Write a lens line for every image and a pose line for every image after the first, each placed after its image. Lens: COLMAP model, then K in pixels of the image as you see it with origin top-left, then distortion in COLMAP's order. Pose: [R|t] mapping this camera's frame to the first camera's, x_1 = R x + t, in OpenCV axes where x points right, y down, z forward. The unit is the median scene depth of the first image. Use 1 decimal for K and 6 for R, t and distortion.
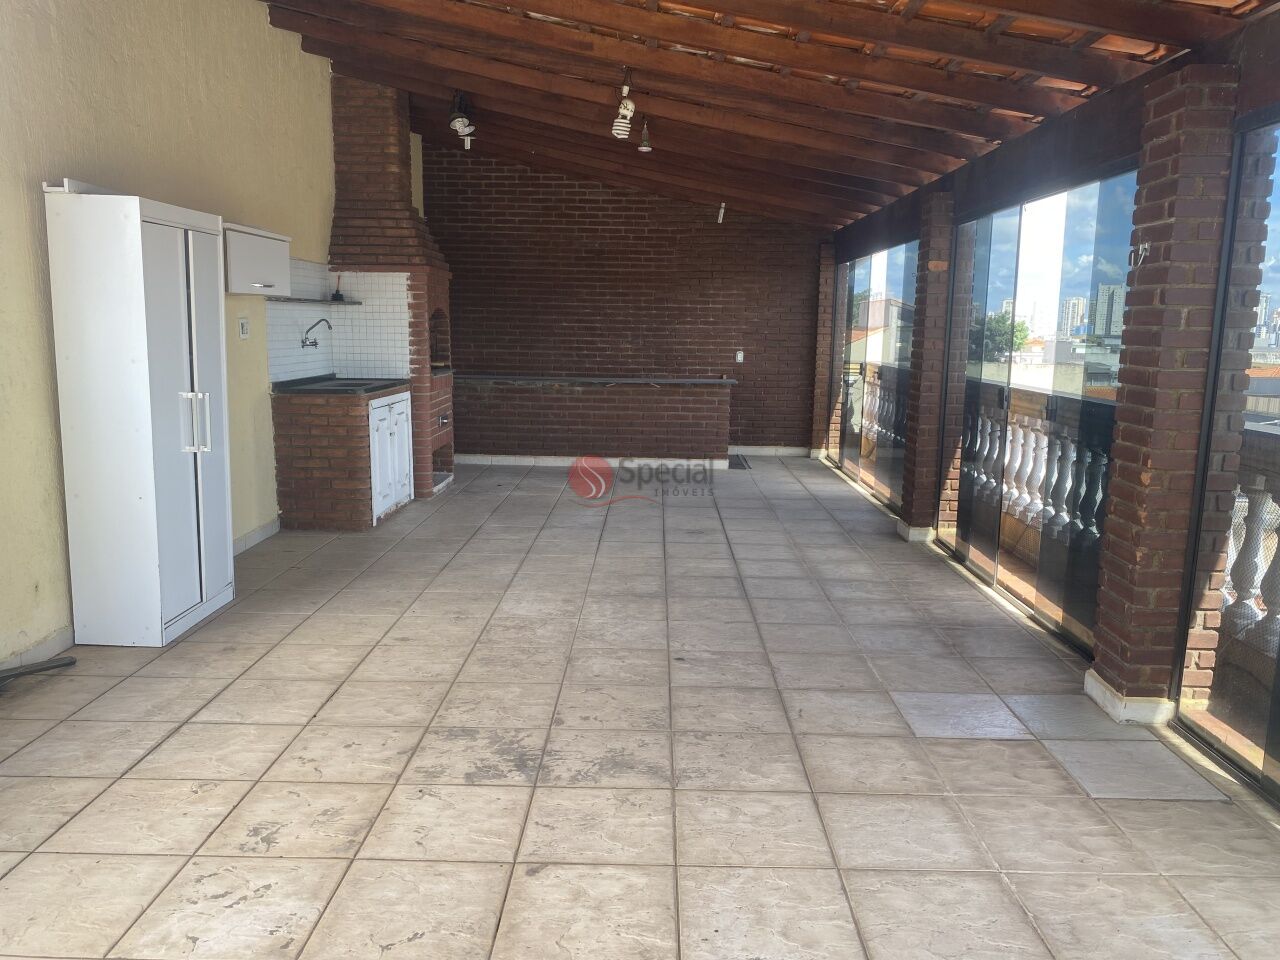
lens RADIAL K [[953.1, 0, 641.4], [0, 953.1, 502.0], [0, 0, 1]] dist [0.059117, -0.088264]
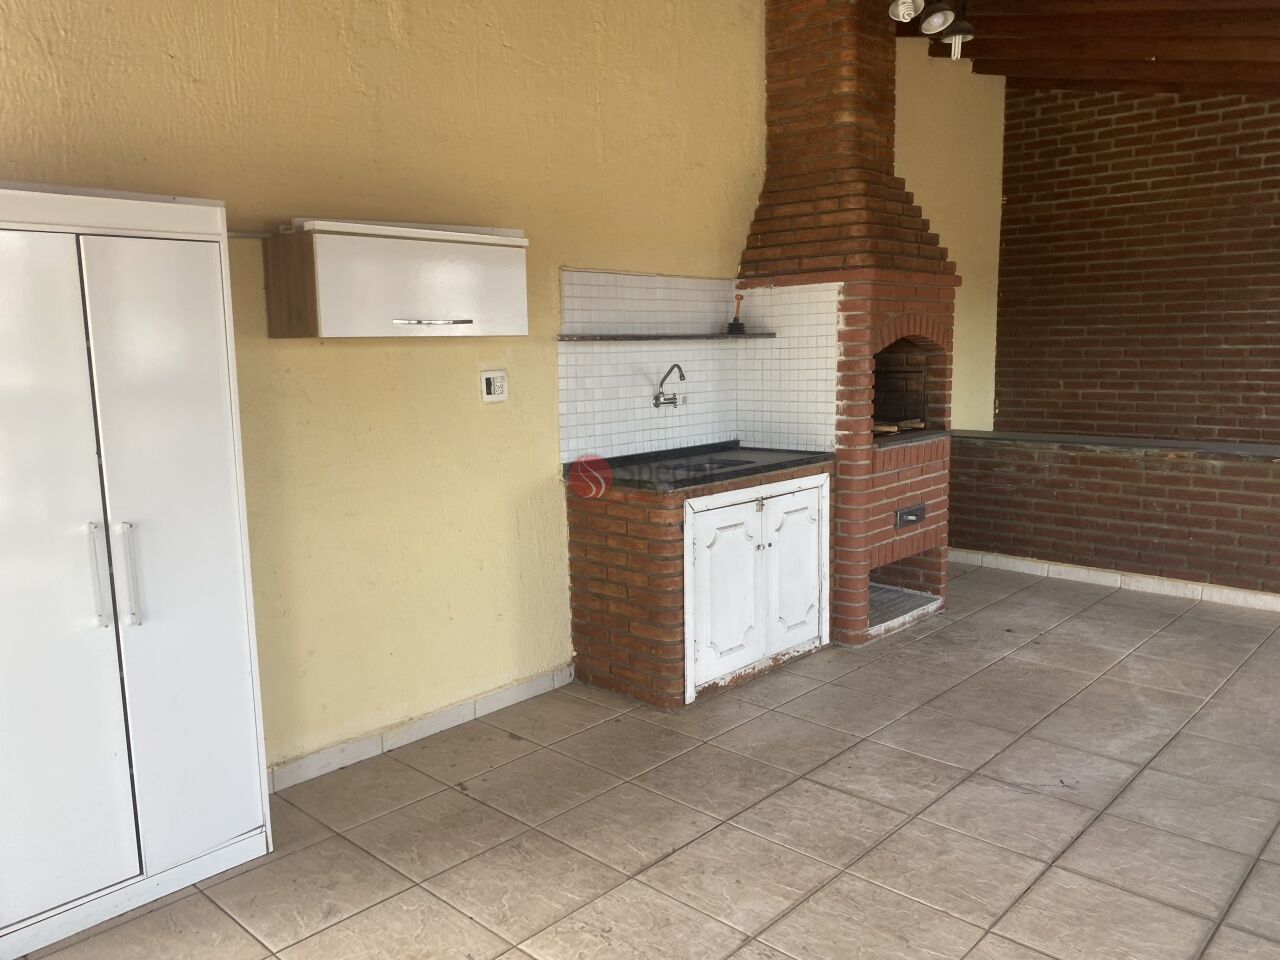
lens RADIAL K [[953.1, 0, 641.4], [0, 953.1, 502.0], [0, 0, 1]] dist [0.059117, -0.088264]
pose [[0.740140, 0.078202, -0.667890, 0.082106], [-0.091497, 0.995689, 0.015188, -0.095281], [0.666199, 0.049869, 0.744105, 0.459908]]
